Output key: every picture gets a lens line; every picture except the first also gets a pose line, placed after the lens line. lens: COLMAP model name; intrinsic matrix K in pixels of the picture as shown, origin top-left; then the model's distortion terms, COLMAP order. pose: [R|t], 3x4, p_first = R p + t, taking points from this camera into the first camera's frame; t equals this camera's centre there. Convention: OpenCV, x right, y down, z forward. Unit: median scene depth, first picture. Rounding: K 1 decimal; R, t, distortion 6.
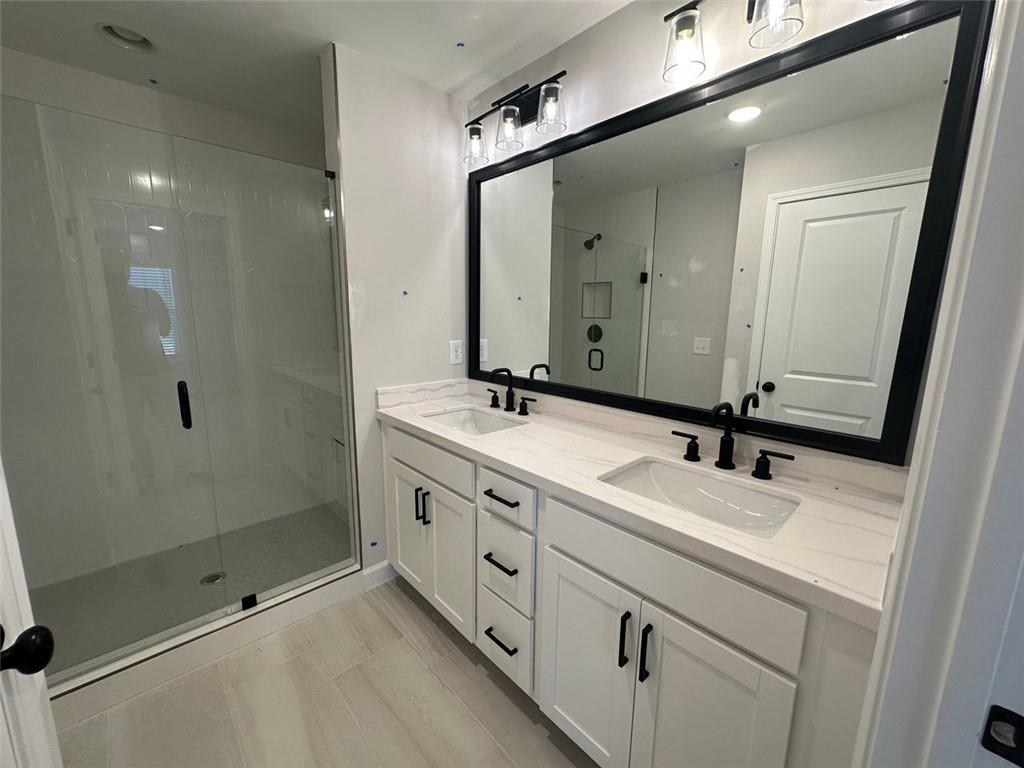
lens RADIAL K [[407.2, 0, 512.0], [0, 407.2, 384.0], [0, 0, 1]] dist [0.001096, 0.000254]
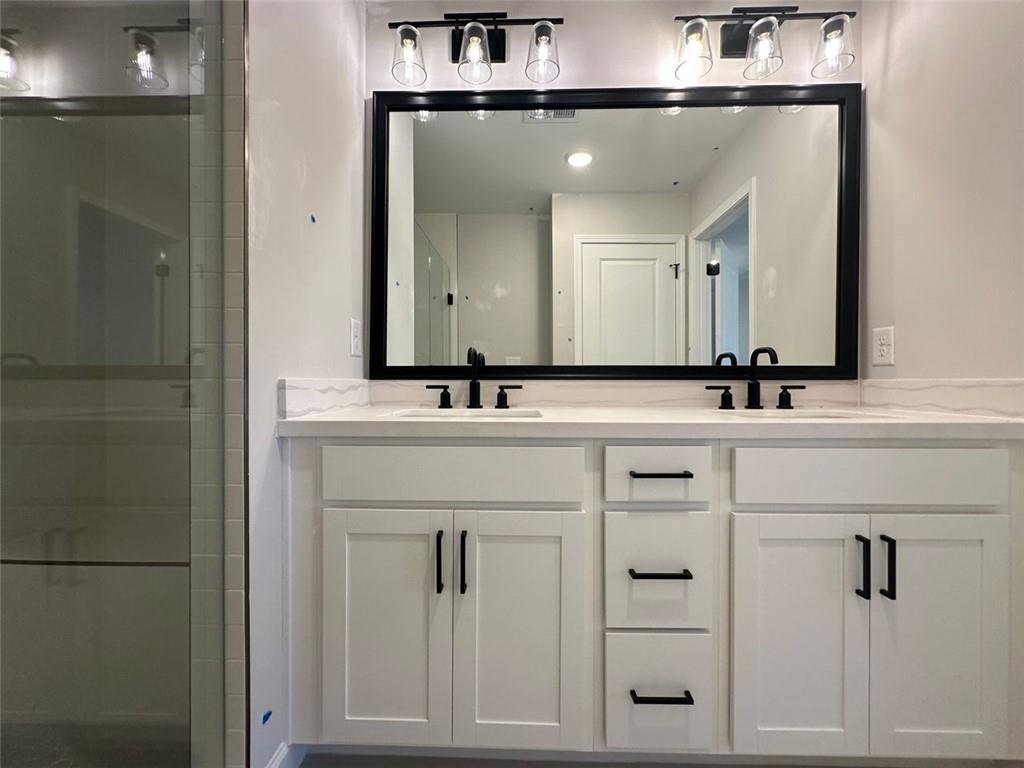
lens RADIAL K [[407.2, 0, 512.0], [0, 407.2, 384.0], [0, 0, 1]] dist [0.001096, 0.000254]
pose [[0.701204, -0.017634, 0.712743, -0.492377], [0.128842, 0.986369, -0.102353, 0.107758], [-0.701222, 0.163601, 0.693918, 0.442035]]
